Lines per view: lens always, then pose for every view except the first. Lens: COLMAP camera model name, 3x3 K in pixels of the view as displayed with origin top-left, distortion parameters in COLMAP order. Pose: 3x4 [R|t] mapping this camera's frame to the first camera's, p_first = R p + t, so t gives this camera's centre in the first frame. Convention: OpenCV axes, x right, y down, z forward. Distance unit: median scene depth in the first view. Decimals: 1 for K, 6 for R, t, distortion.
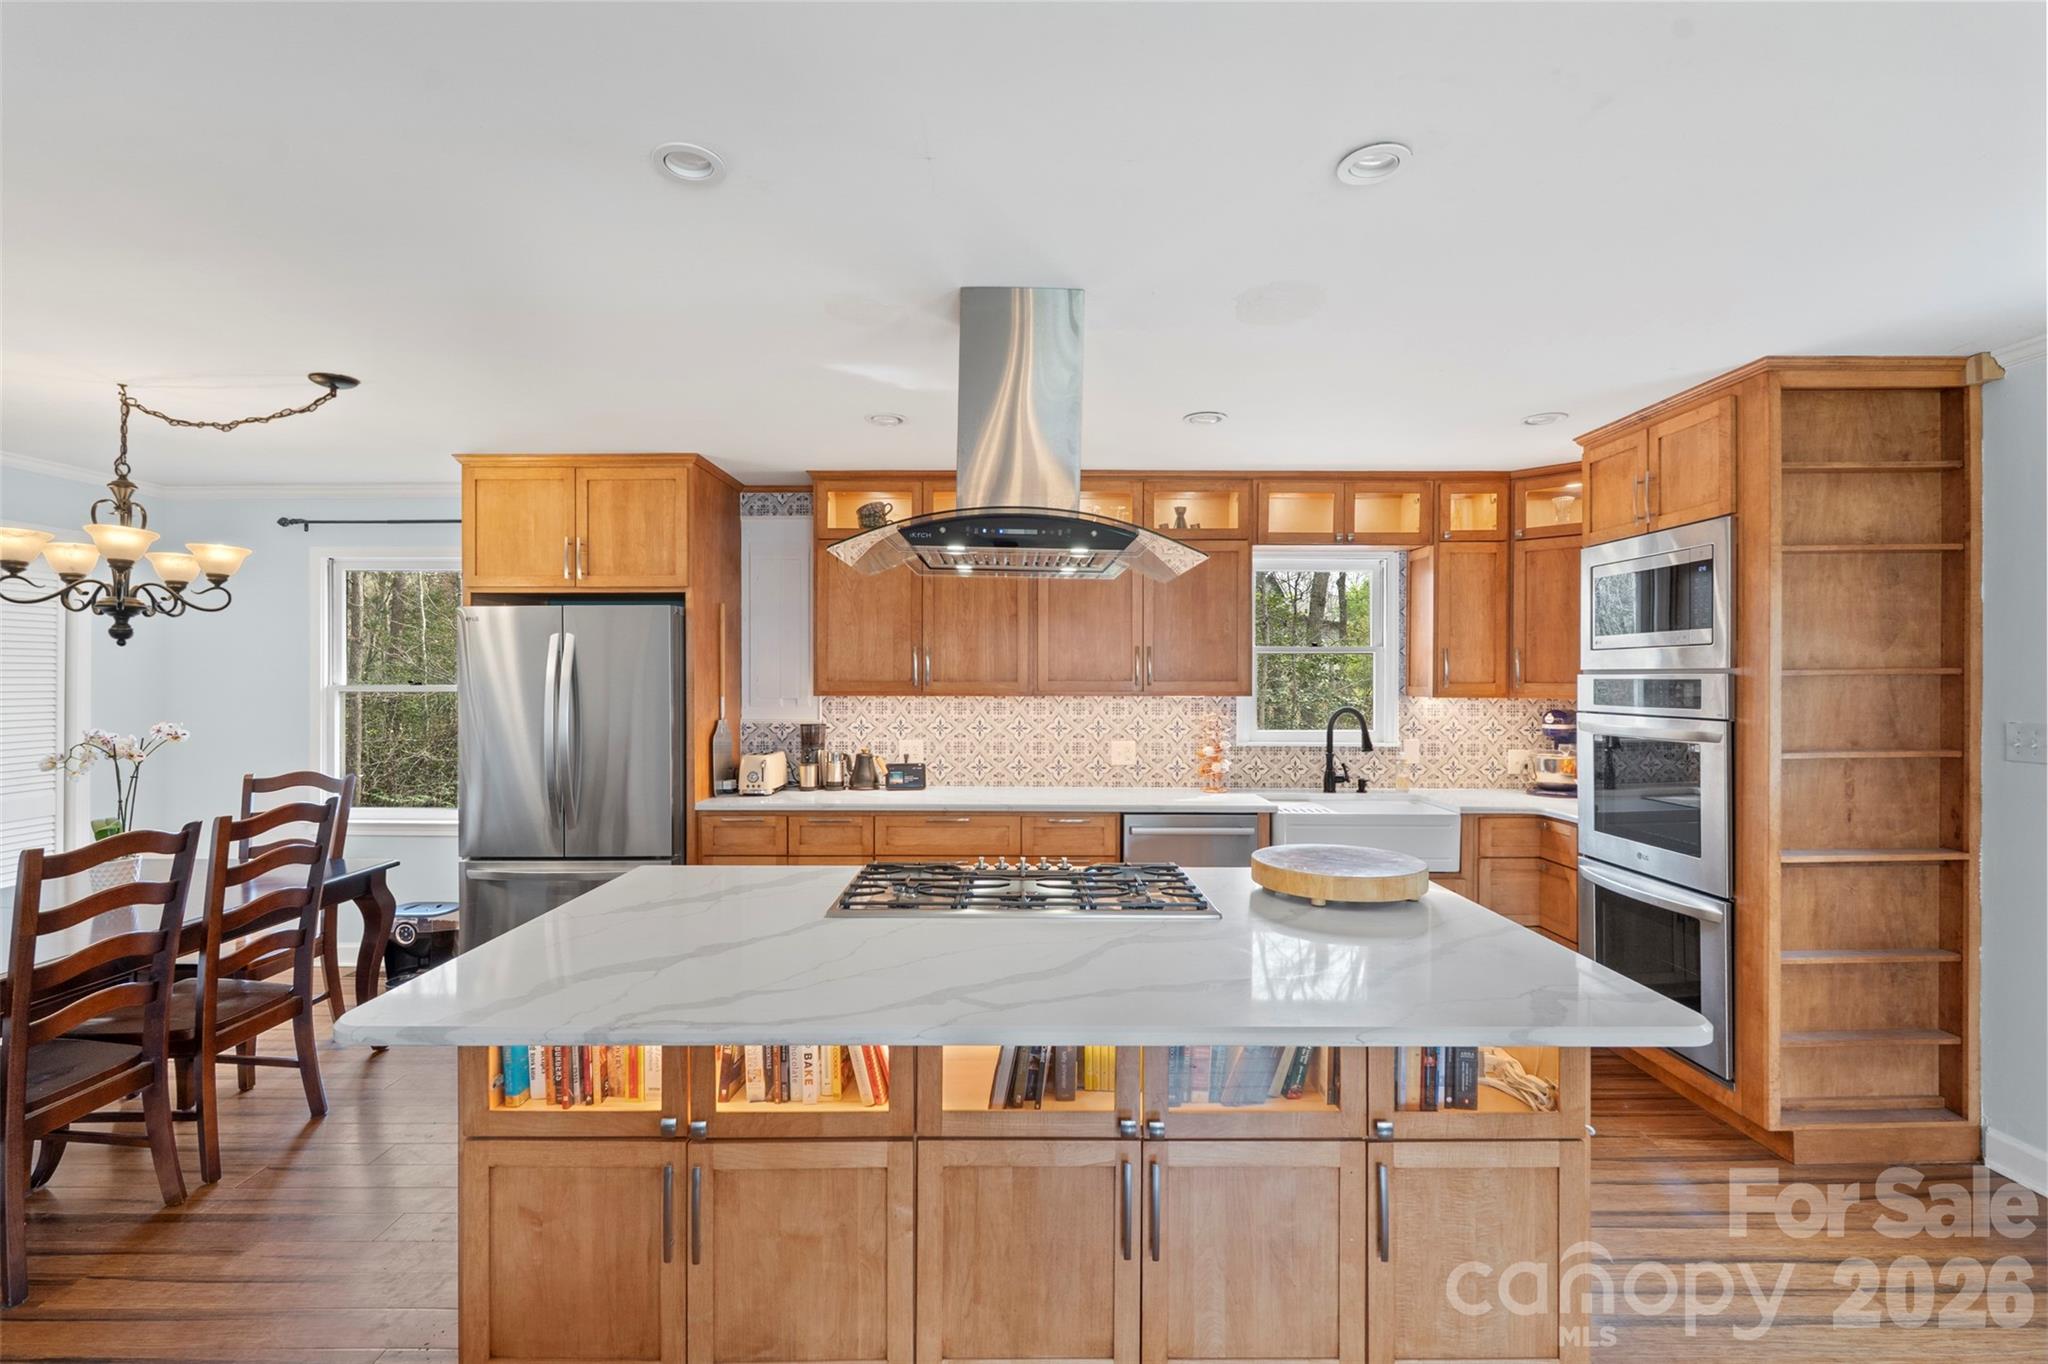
lens RADIAL K [[905.7, 0, 1028.9], [0, 905.7, 679.0], [0, 0, 1]] dist [-0.004143, 0.000733]
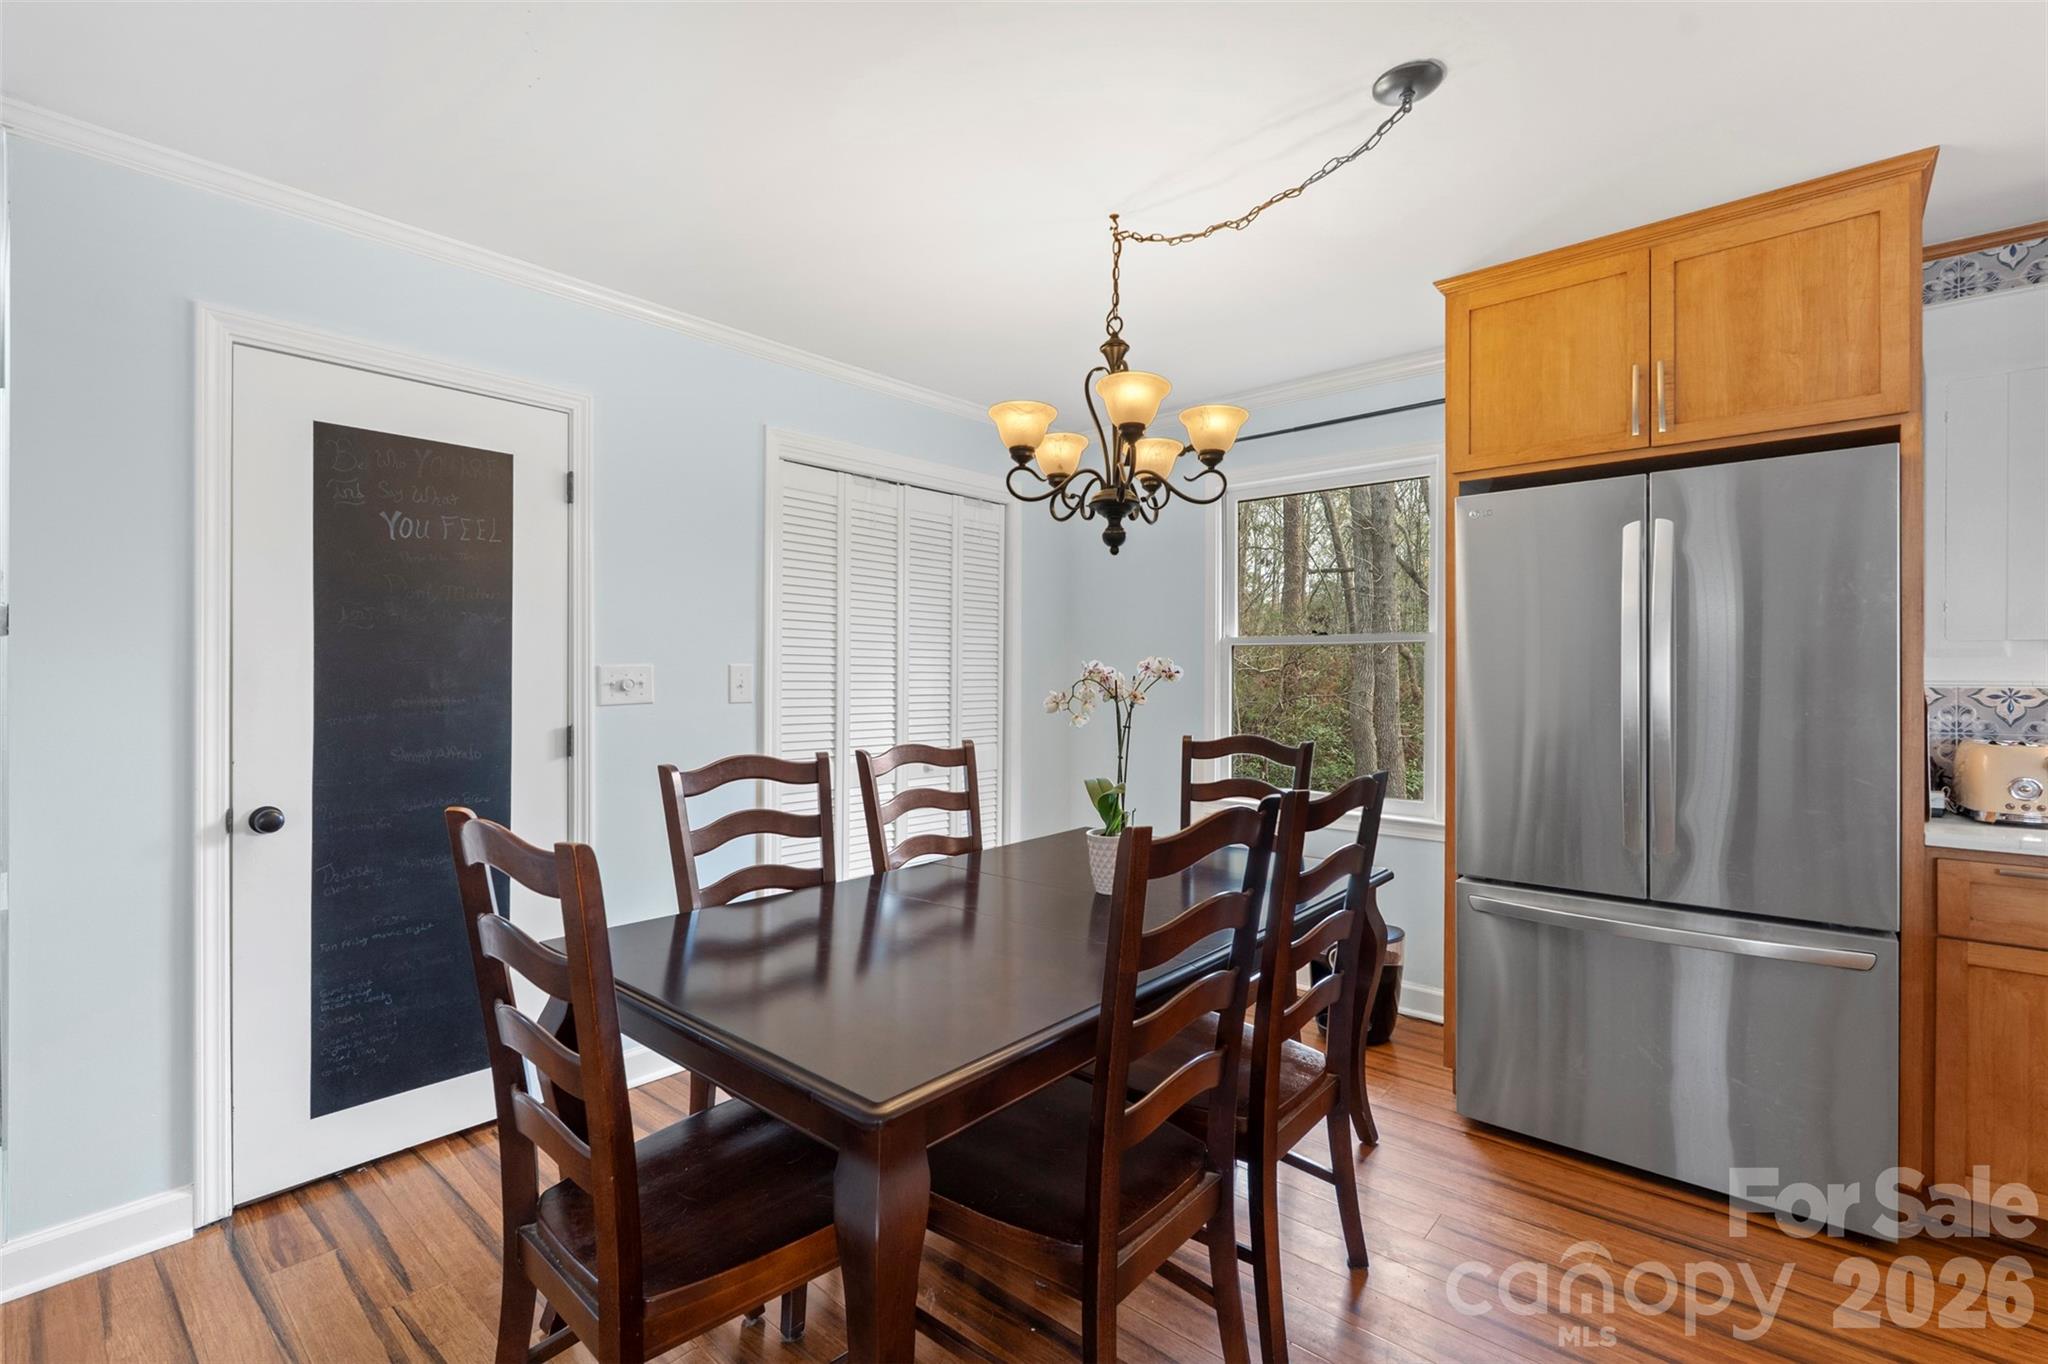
lens RADIAL K [[905.7, 0, 1019.1], [0, 905.7, 678.7], [0, 0, 1]] dist [-0.004143, 0.000733]
pose [[0.751276, 0.003493, -0.659979, -0.525954], [-0.001575, 0.999993, 0.003500, 0.062257], [0.659986, -0.001590, 0.751276, 0.347327]]
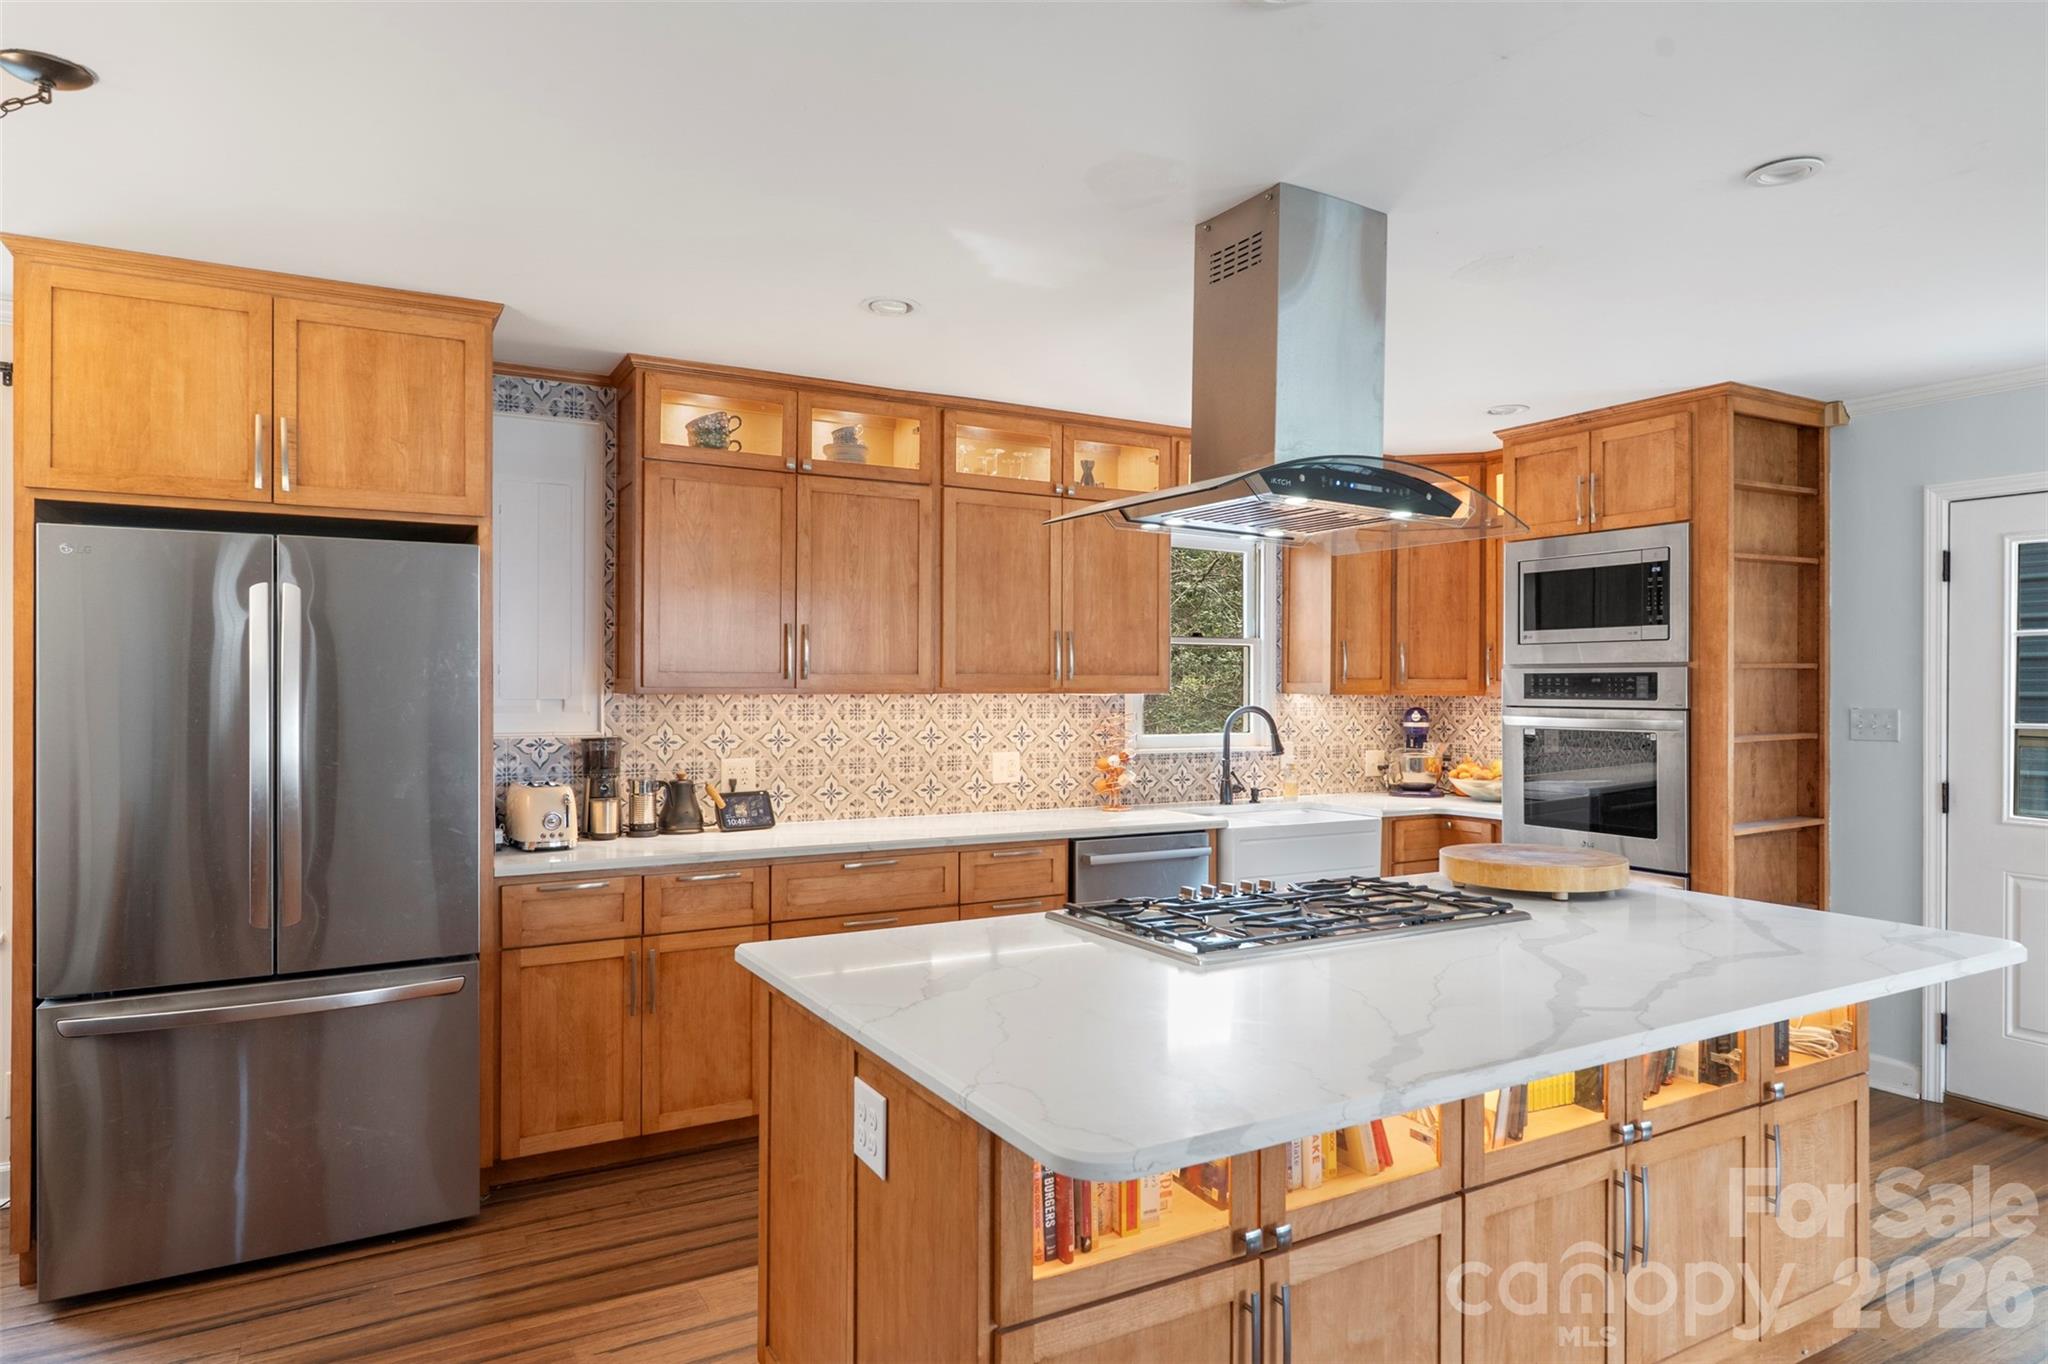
lens RADIAL K [[1209.9, 0, 1036.4], [0, 1209.9, 681.5], [0, 0, 1]] dist [0.002680, -0.003852]
pose [[0.866298, 0.003231, 0.499518, -0.582156], [-0.001001, 0.999988, -0.004734, 0.018087], [-0.499527, 0.003601, 0.866291, 0.117756]]
